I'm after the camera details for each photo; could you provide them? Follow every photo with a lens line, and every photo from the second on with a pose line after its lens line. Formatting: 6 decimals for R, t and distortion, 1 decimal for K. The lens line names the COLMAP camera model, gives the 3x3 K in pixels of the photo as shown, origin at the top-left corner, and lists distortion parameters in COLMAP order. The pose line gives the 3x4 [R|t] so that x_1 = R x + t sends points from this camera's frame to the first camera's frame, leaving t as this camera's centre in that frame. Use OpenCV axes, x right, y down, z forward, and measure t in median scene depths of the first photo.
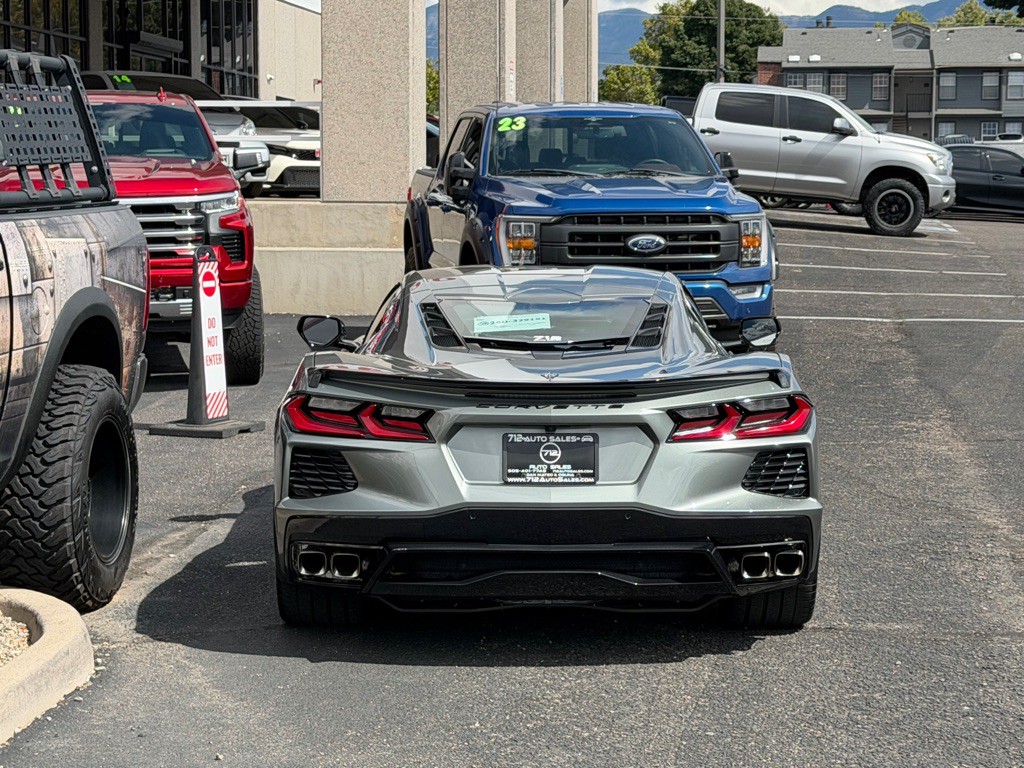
lens RADIAL K [[2265.6, 0, 556.6], [0, 2265.6, 373.4], [0, 0, 1]] dist [0.111457, 0.320372]
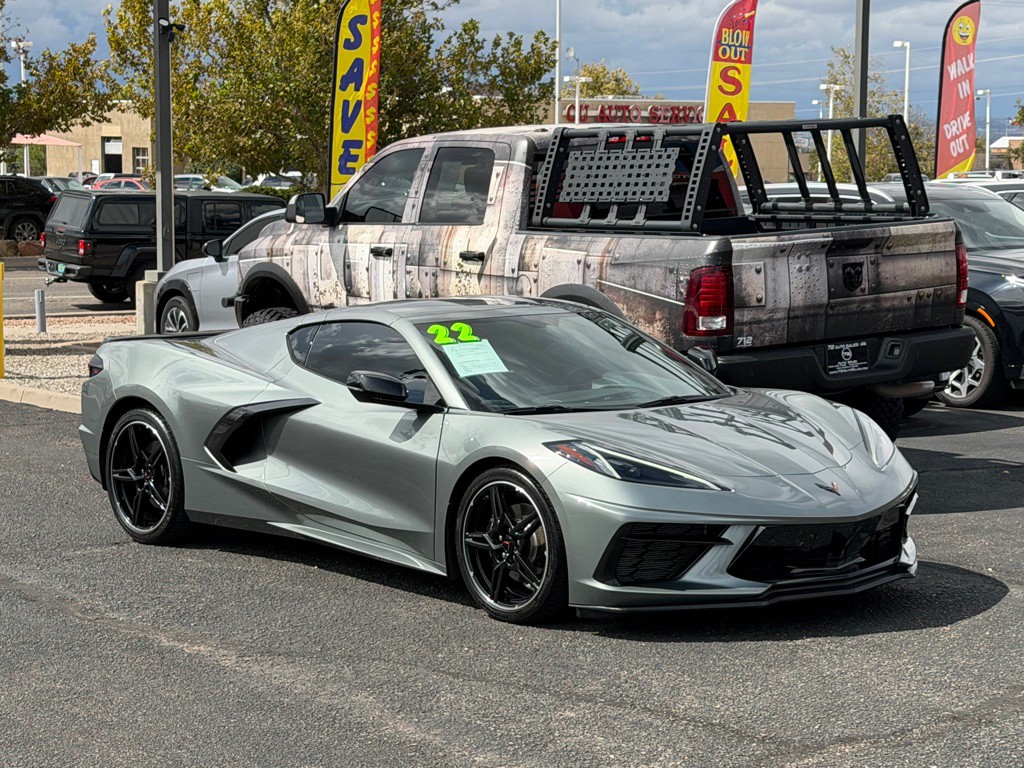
lens RADIAL K [[2267.5, 0, 529.0], [0, 2267.5, 384.3], [0, 0, 1]] dist [0.120622, 0.245208]
pose [[-0.763930, 0.060937, -0.642416, 0.720026], [-0.060524, 0.984377, 0.165346, -0.200486], [0.642455, 0.165194, -0.748307, 1.937937]]
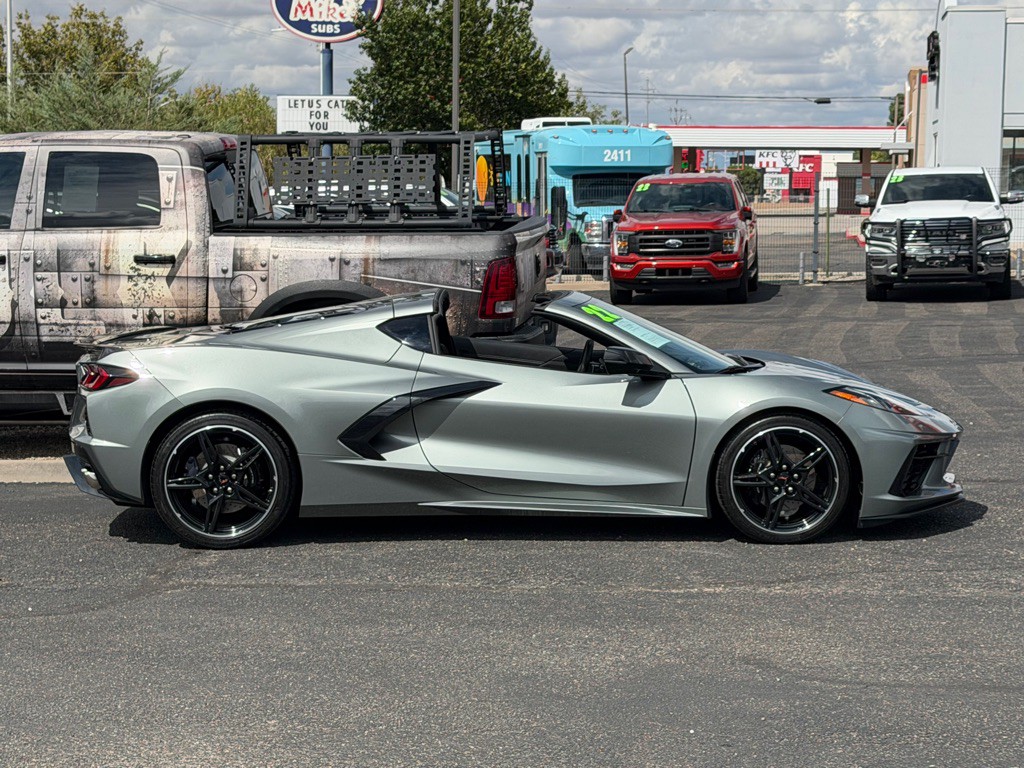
lens RADIAL K [[2235.7, 0, 523.7], [0, 2235.7, 382.1], [0, 0, 1]] dist [0.119258, 0.247924]
pose [[-0.023251, 0.085402, -0.996075, 1.268819], [-0.090237, 0.992098, 0.087167, -0.107272], [0.995649, 0.091909, -0.015361, 1.072020]]
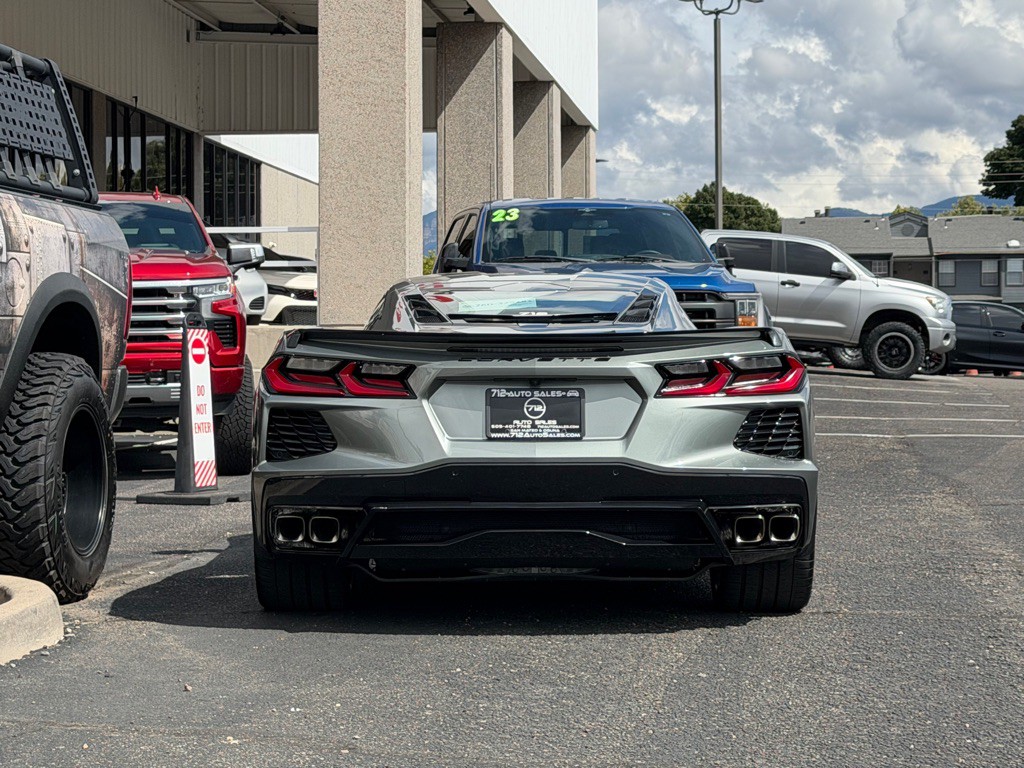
lens RADIAL K [[2261.4, 0, 520.7], [0, 2261.4, 360.7], [0, 0, 1]] dist [0.127282, 0.113225]
pose [[0.999834, -0.006488, -0.016997, 0.006205], [0.004875, 0.995631, -0.093250, 0.084728], [0.017528, 0.093151, 0.995498, 0.028189]]
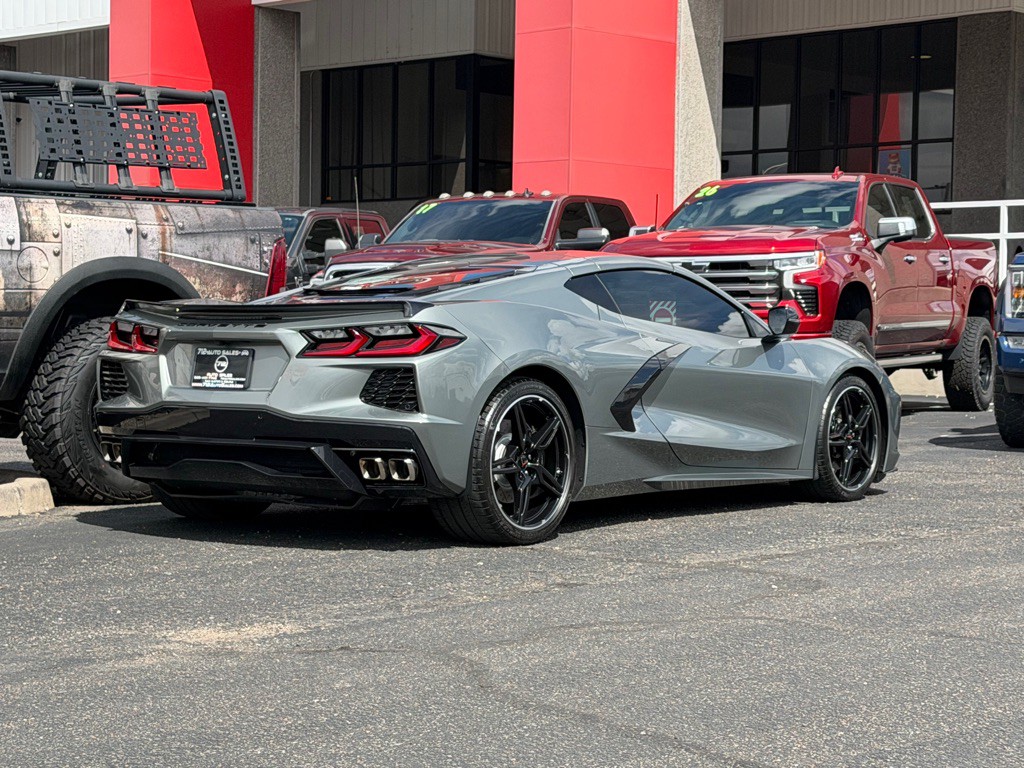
lens RADIAL K [[2268.5, 0, 539.1], [0, 2268.5, 382.5], [0, 0, 1]] dist [0.108768, 0.318590]
pose [[0.795437, 0.019882, -0.605710, 0.706663], [-0.062753, 0.996791, -0.049690, 0.076848], [0.602779, 0.077535, 0.794132, 0.104633]]
